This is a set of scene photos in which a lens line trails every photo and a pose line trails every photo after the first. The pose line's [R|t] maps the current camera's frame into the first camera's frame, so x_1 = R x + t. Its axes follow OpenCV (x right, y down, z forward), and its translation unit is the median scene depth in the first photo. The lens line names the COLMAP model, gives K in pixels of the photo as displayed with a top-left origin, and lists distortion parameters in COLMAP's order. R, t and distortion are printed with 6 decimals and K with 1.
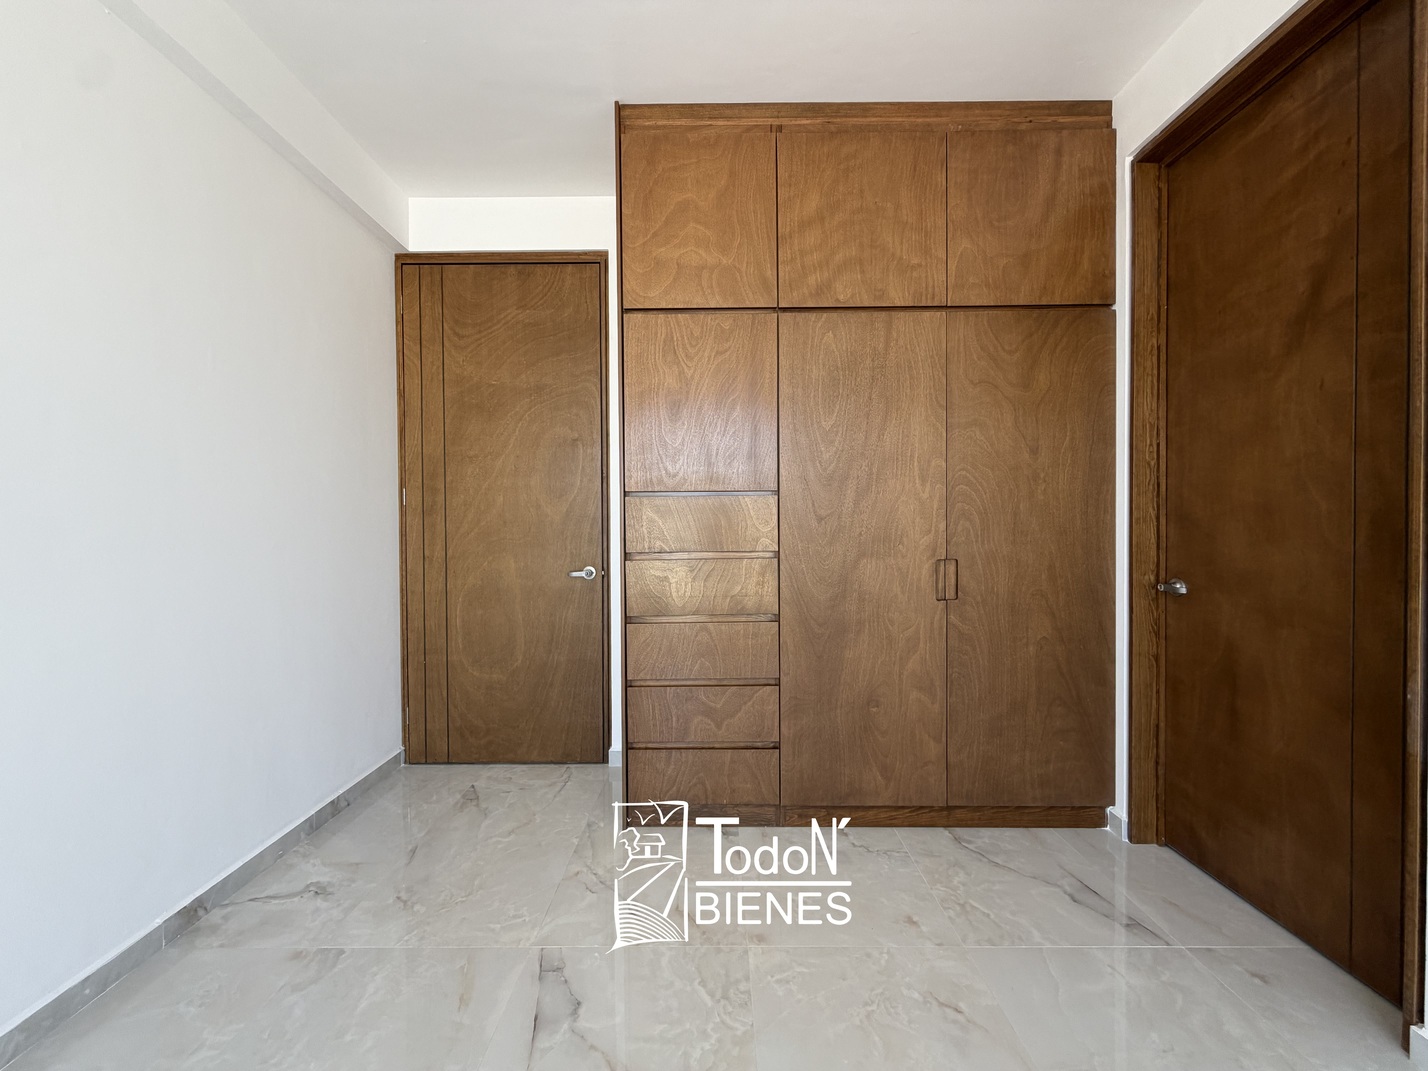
lens RADIAL K [[565.7, 0, 708.0], [0, 565.7, 539.6], [0, 0, 1]] dist [0.000091, -0.000581]
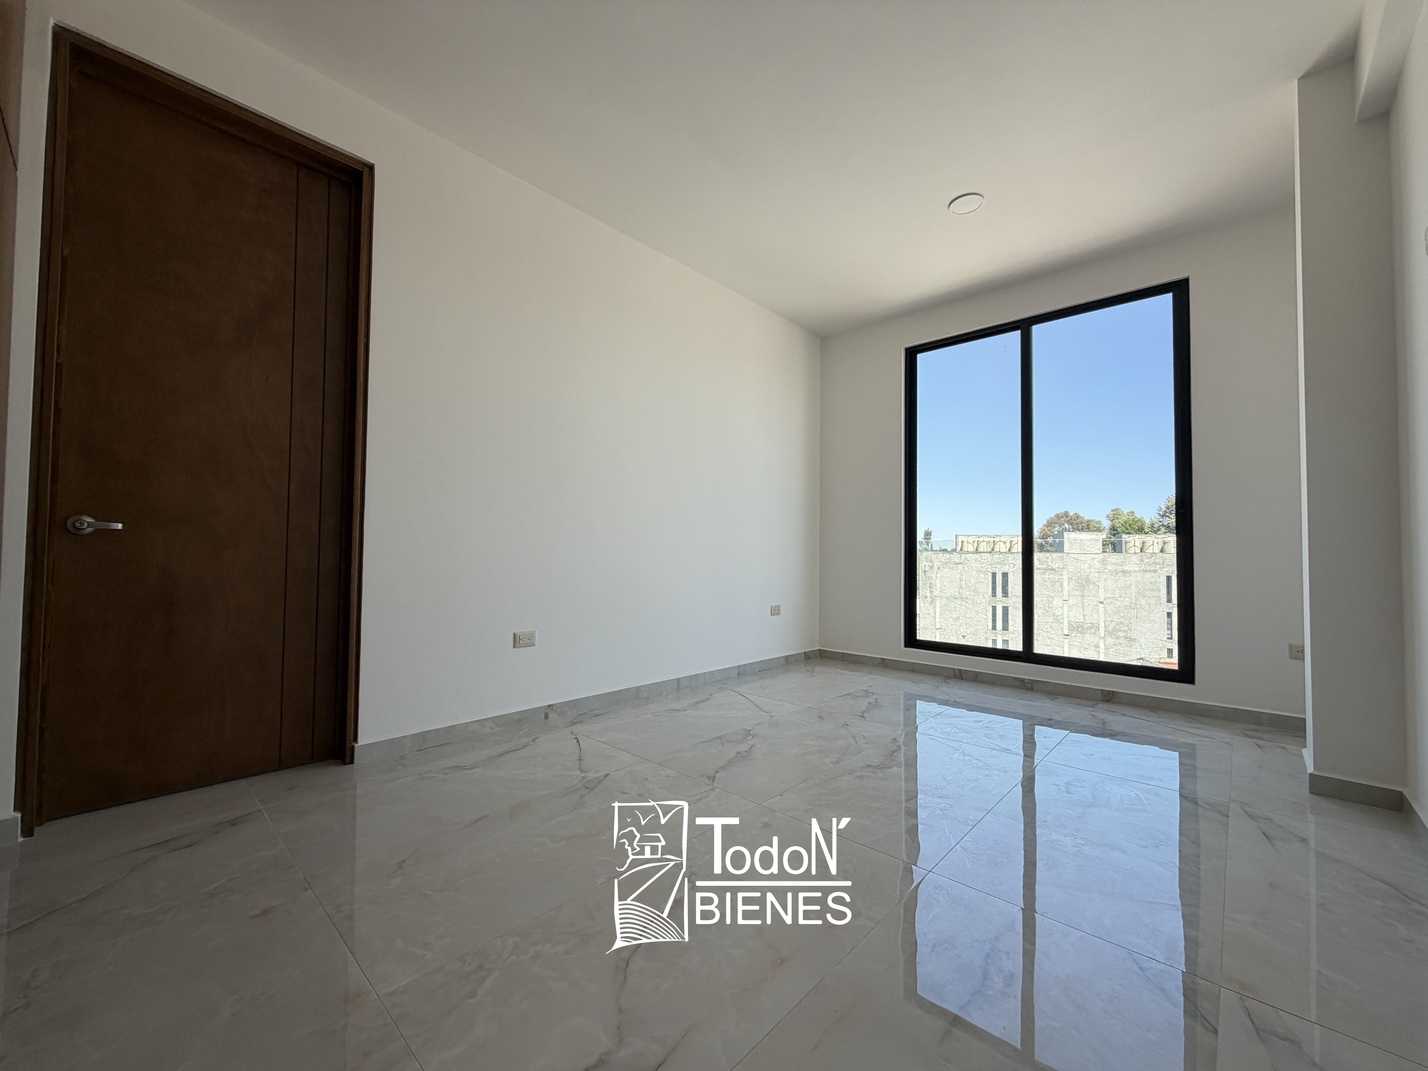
lens RADIAL K [[565.7, 0, 709.9], [0, 565.7, 536.5], [0, 0, 1]] dist [0.000091, -0.000581]
pose [[-0.731713, 0.015540, 0.681436, -0.742271], [0.006484, 0.999854, -0.015838, 0.163487], [-0.681582, -0.007171, -0.731706, 1.274991]]
